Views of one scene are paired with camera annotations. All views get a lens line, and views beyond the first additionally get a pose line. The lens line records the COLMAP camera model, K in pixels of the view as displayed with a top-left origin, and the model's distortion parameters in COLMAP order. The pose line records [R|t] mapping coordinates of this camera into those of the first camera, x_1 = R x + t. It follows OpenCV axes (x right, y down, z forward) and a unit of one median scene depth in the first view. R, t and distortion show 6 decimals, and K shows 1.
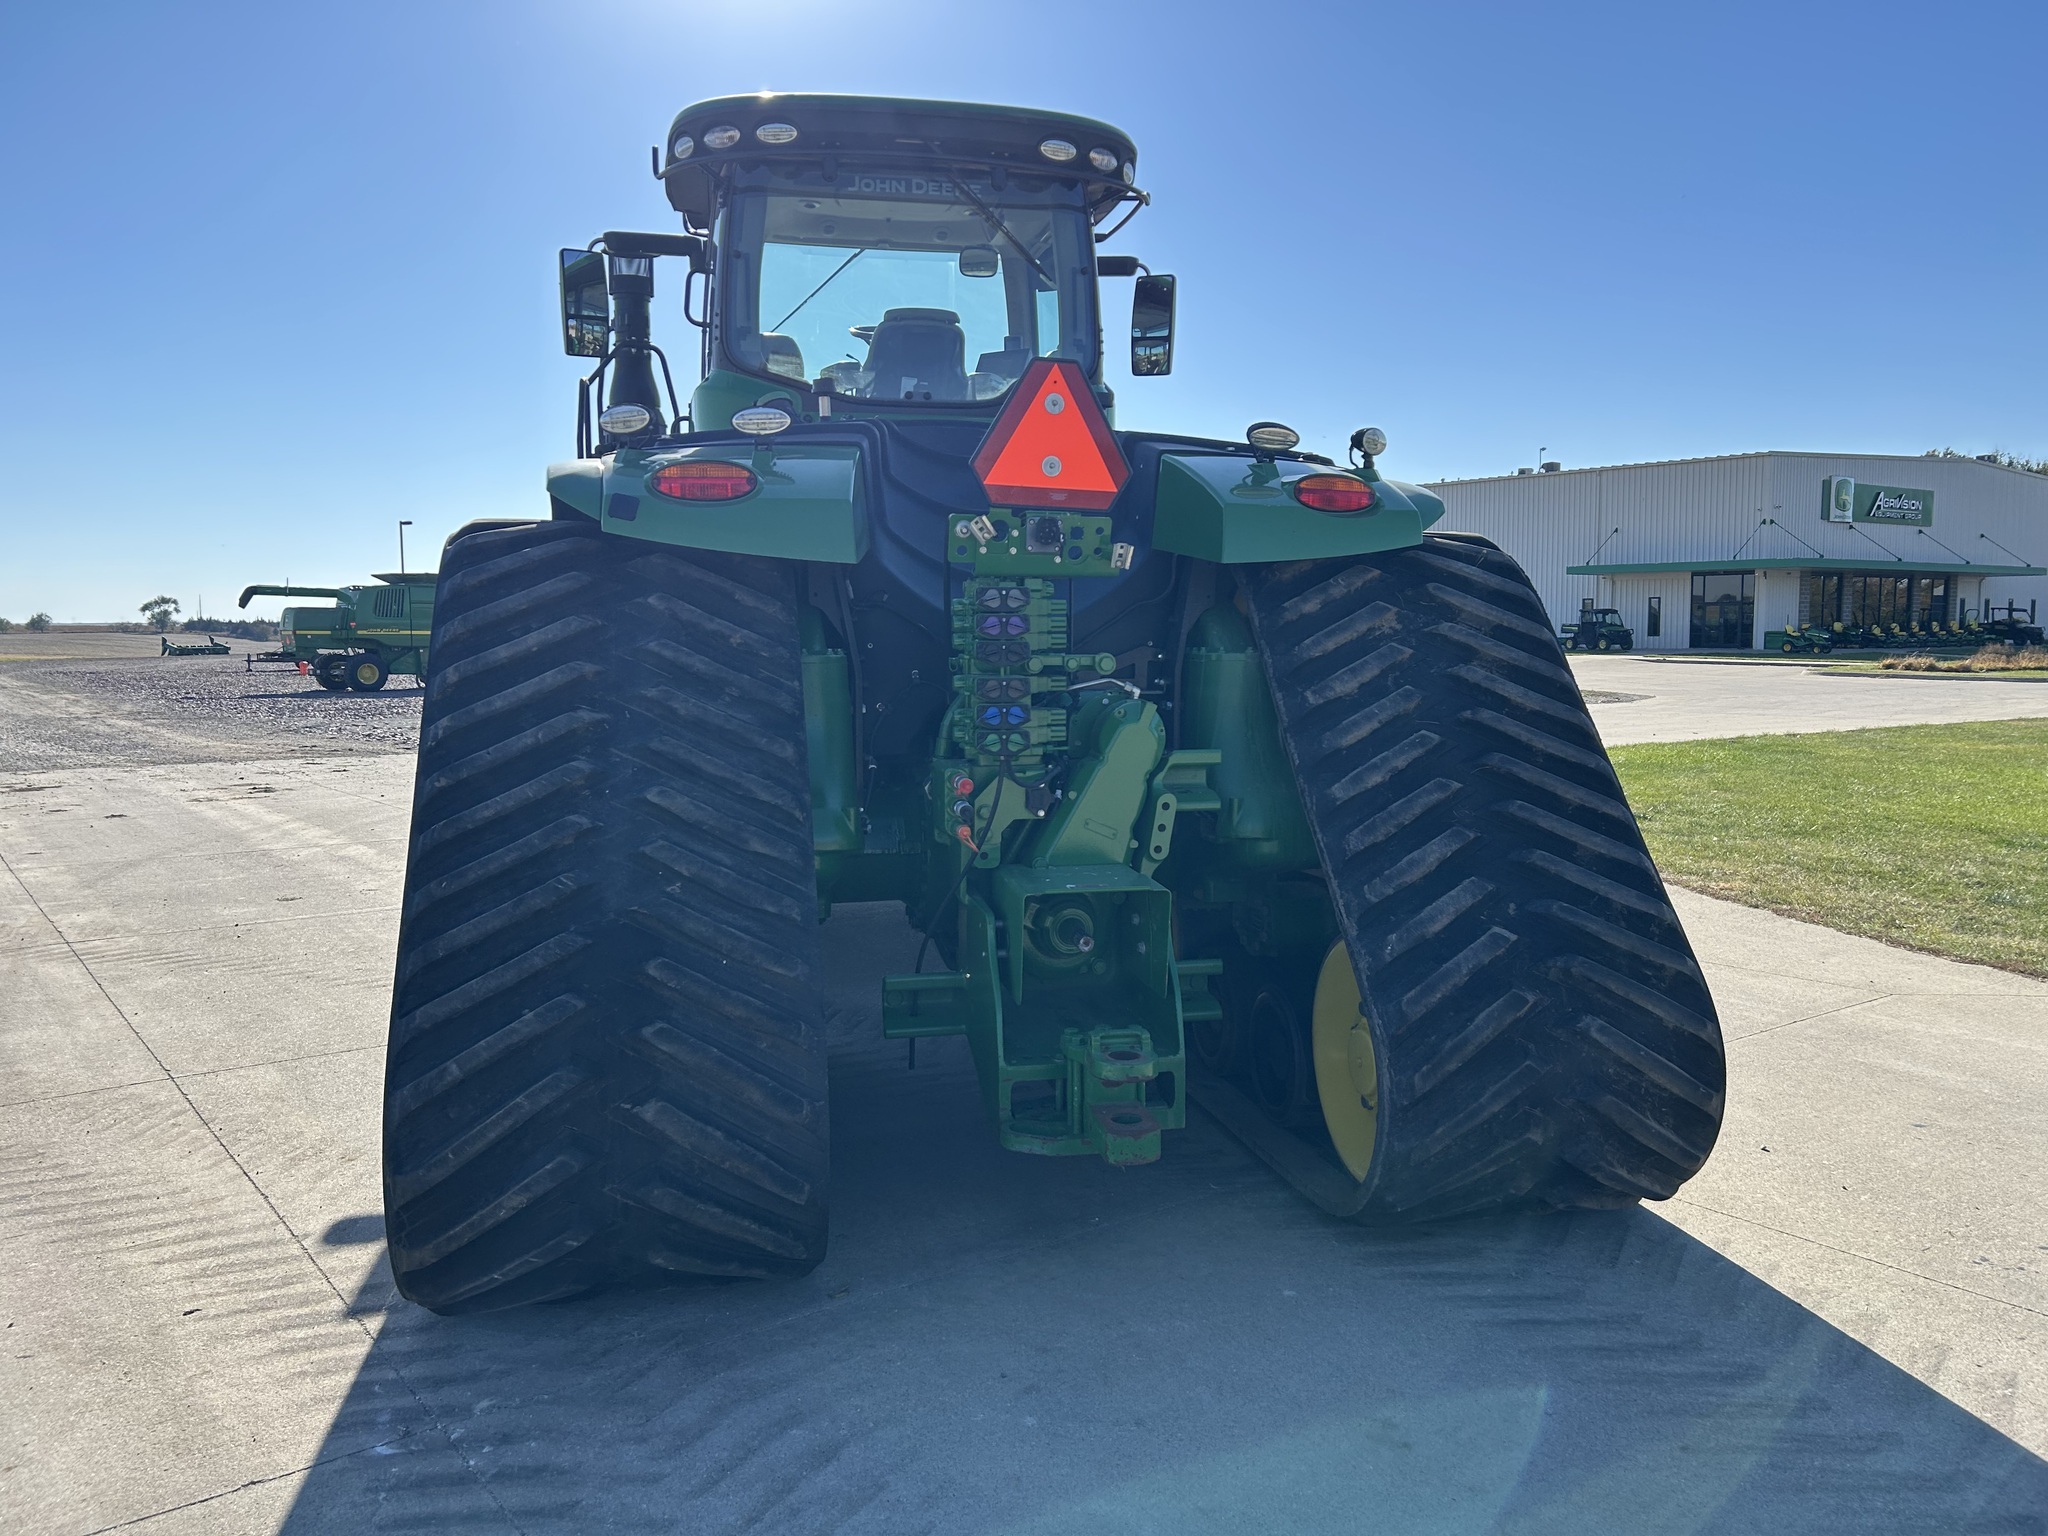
lens RADIAL K [[1541.4, 0, 1030.4], [0, 1541.4, 752.6], [0, 0, 1]] dist [0.043178, -0.044947]
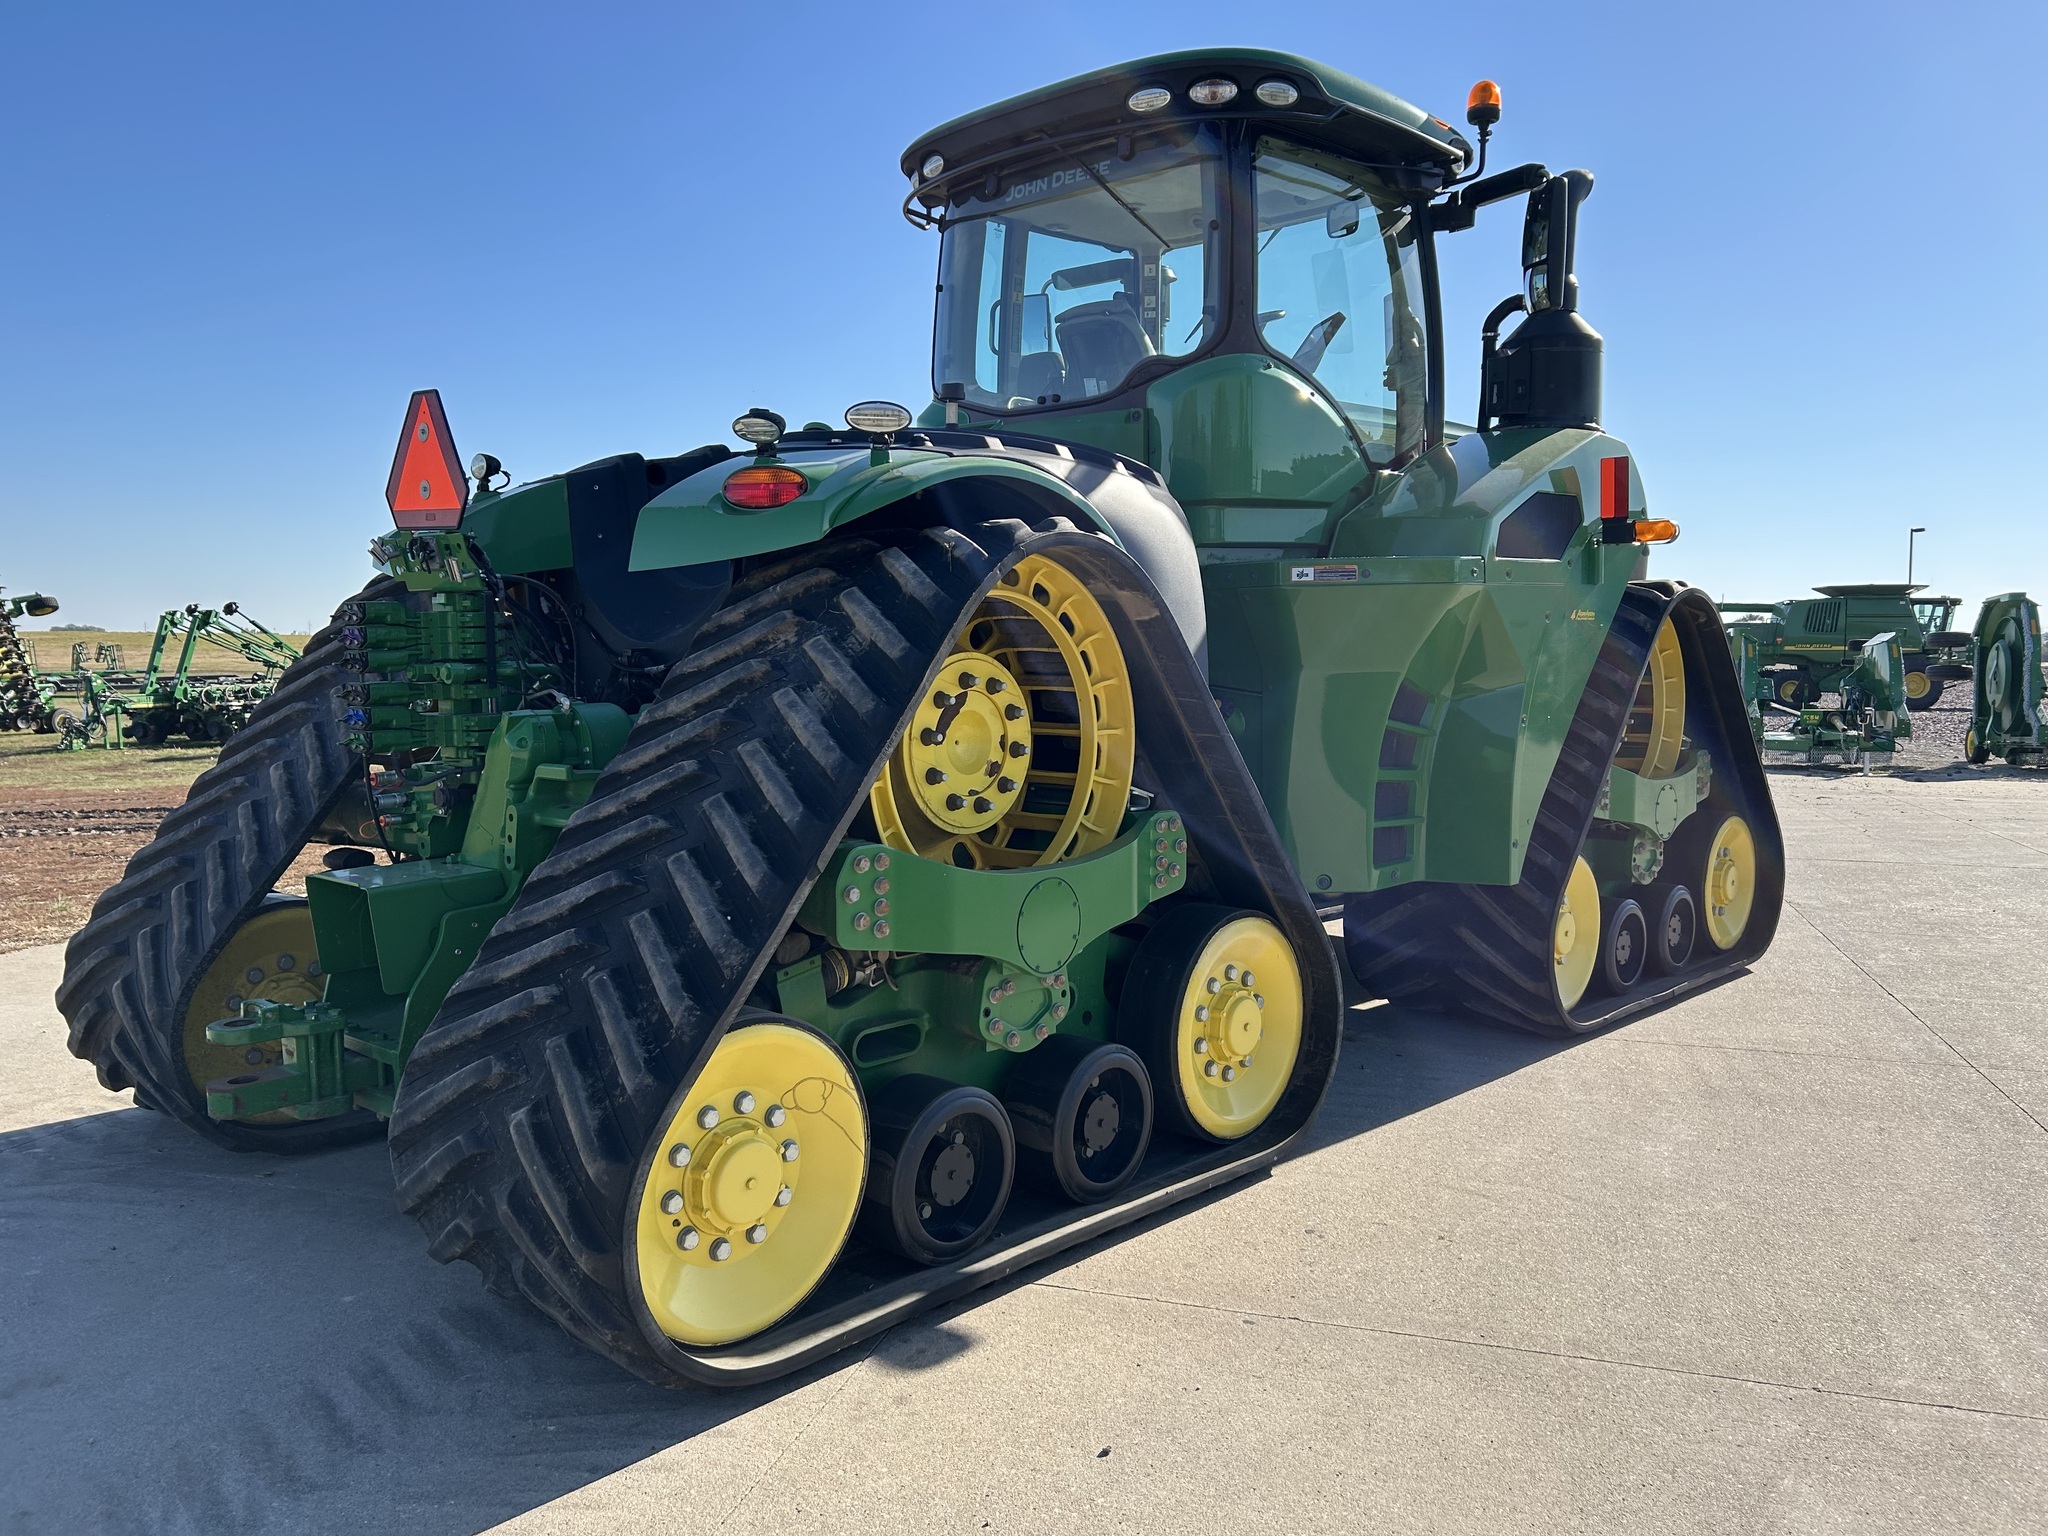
lens RADIAL K [[1541.4, 0, 1030.2], [0, 1541.4, 765.3], [0, 0, 1]] dist [0.043178, -0.044947]
pose [[0.582553, 0.063223, -0.810330, 0.980675], [-0.064888, 0.997406, 0.031170, -0.047037], [0.810198, 0.034423, 0.585144, 0.604095]]
